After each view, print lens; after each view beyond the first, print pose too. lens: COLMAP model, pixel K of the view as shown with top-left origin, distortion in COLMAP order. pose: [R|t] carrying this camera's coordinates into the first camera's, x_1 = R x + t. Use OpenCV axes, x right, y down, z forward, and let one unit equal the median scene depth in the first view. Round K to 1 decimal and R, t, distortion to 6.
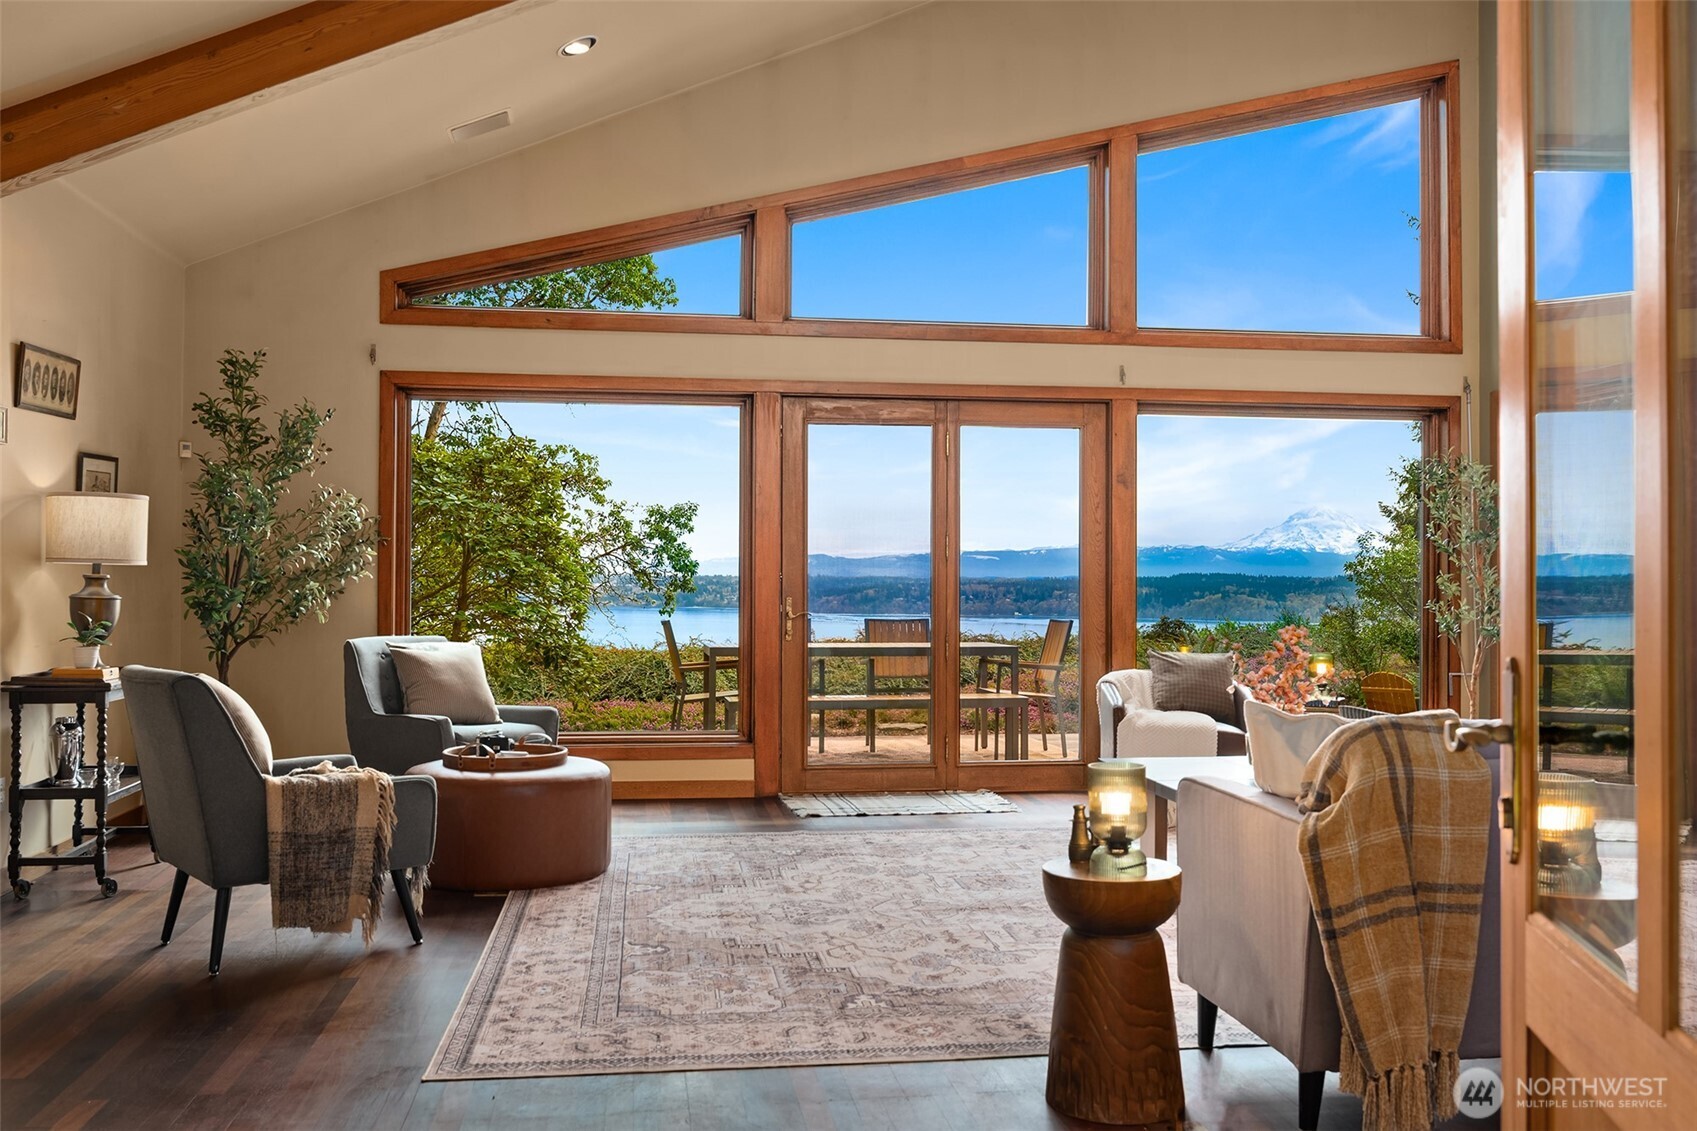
lens RADIAL K [[1493.7, 0, 844.1], [0, 1493.7, 604.7], [0, 0, 1]] dist [-0.018325, -0.001275]
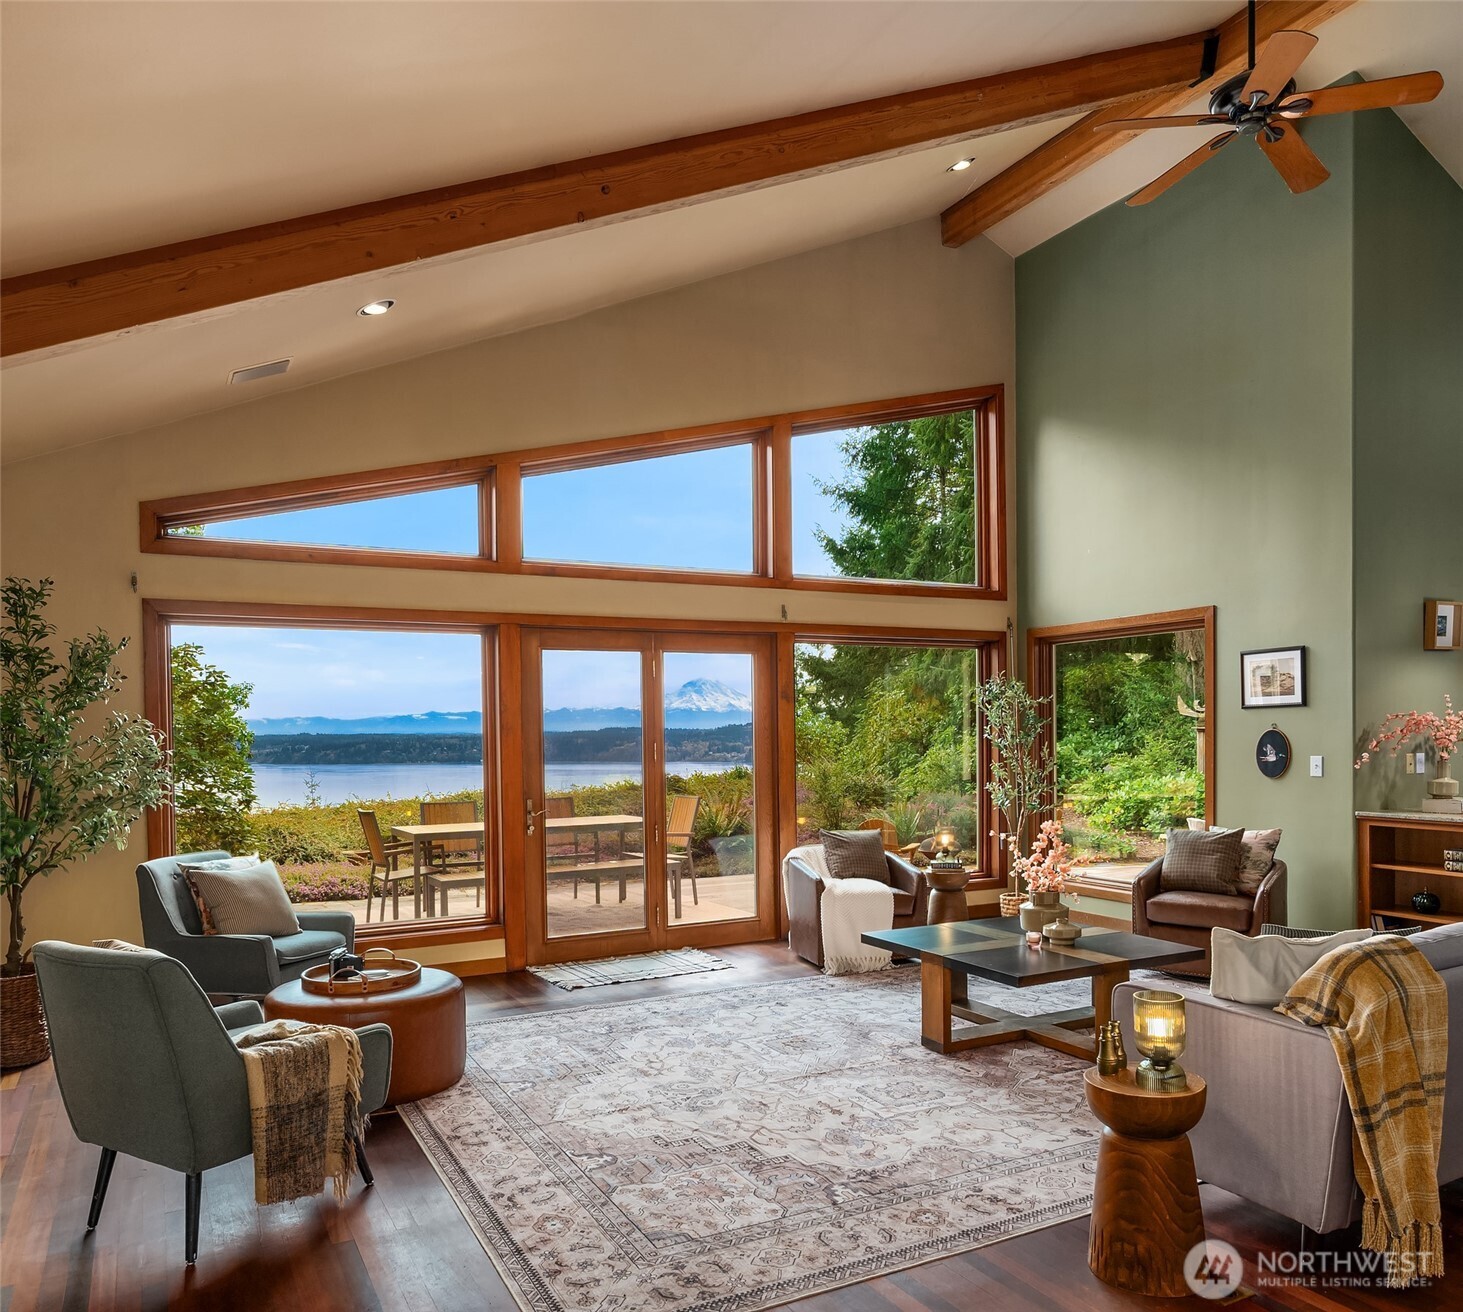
lens RADIAL K [[1131.9, 0, 757.7], [0, 1131.9, 766.5], [0, 0, 1]] dist [-0.005662, -0.004715]
pose [[0.937227, -0.025282, 0.347801, -0.212816], [0.020785, 0.999645, 0.016656, -0.048715], [-0.348099, -0.008382, 0.937420, 0.128646]]
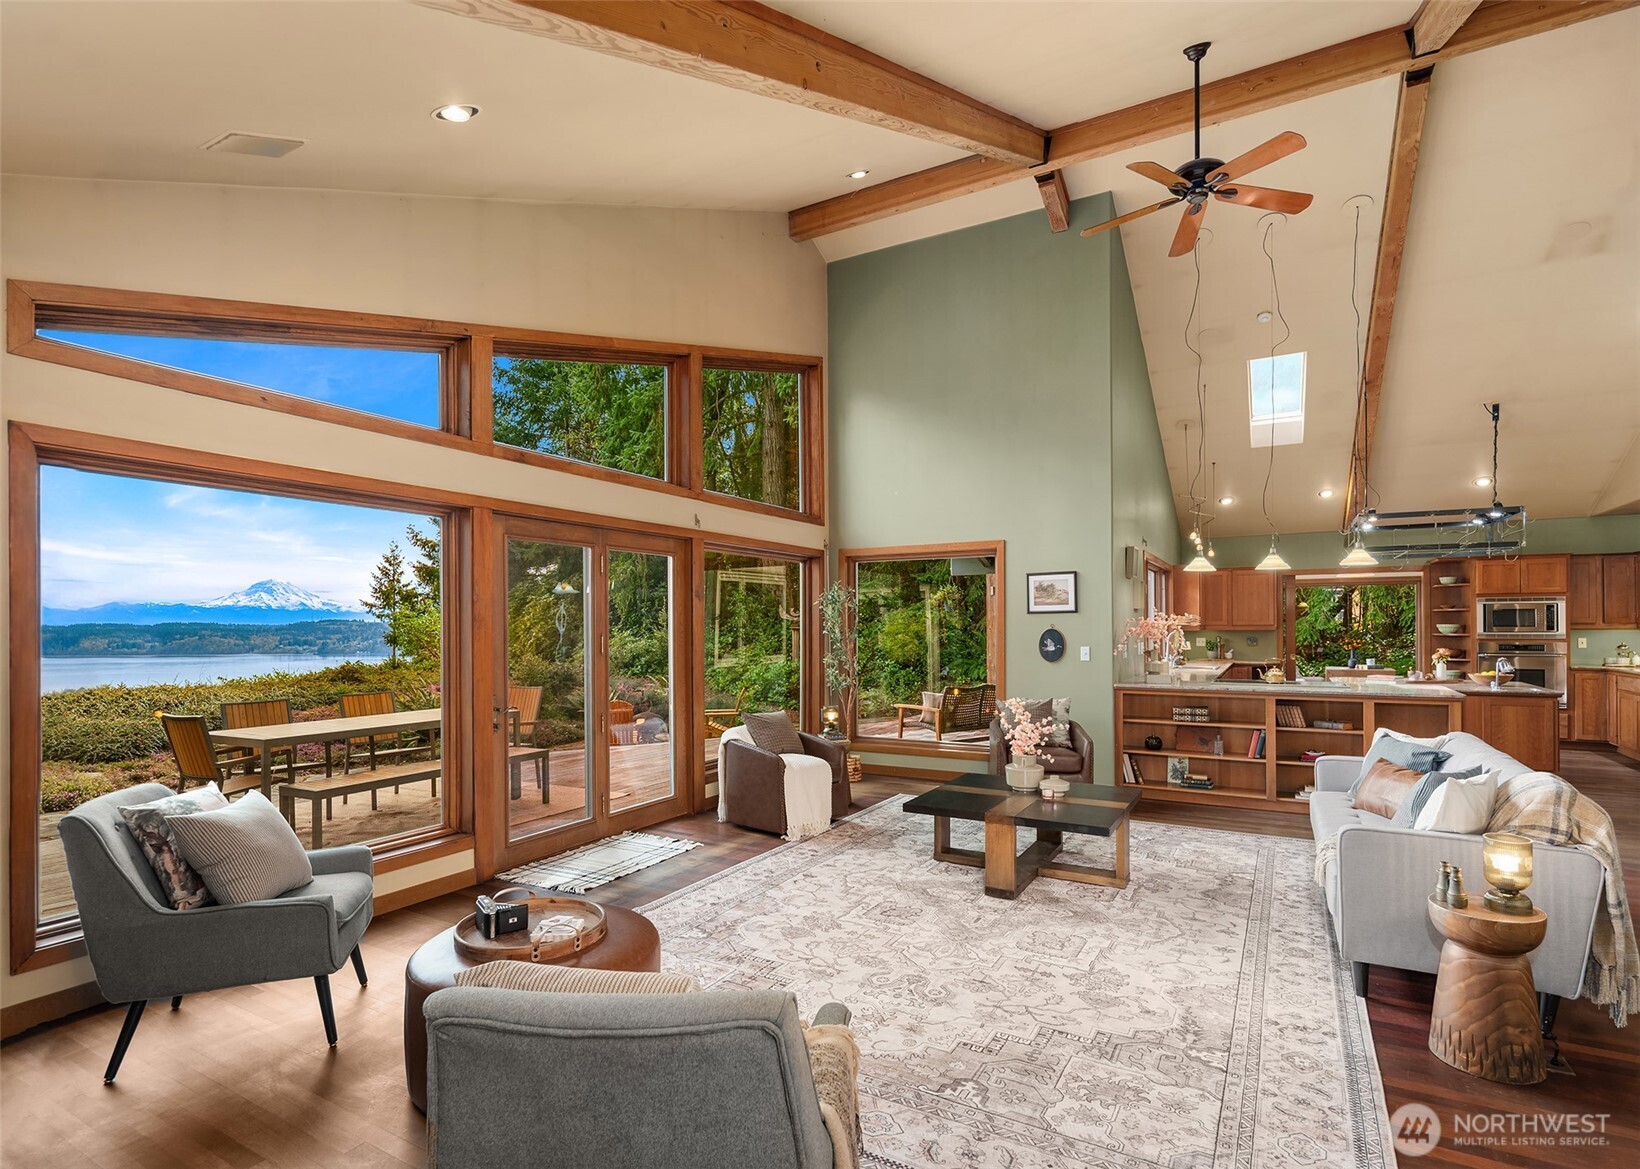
lens RADIAL K [[815.1, 0, 850.0], [0, 815.1, 633.9], [0, 0, 1]] dist [-0.001090, -0.002209]
pose [[0.601793, -0.012334, 0.798557, -0.431175], [0.017585, 0.999843, 0.002190, -0.055591], [-0.798458, 0.012725, 0.601916, 0.511792]]
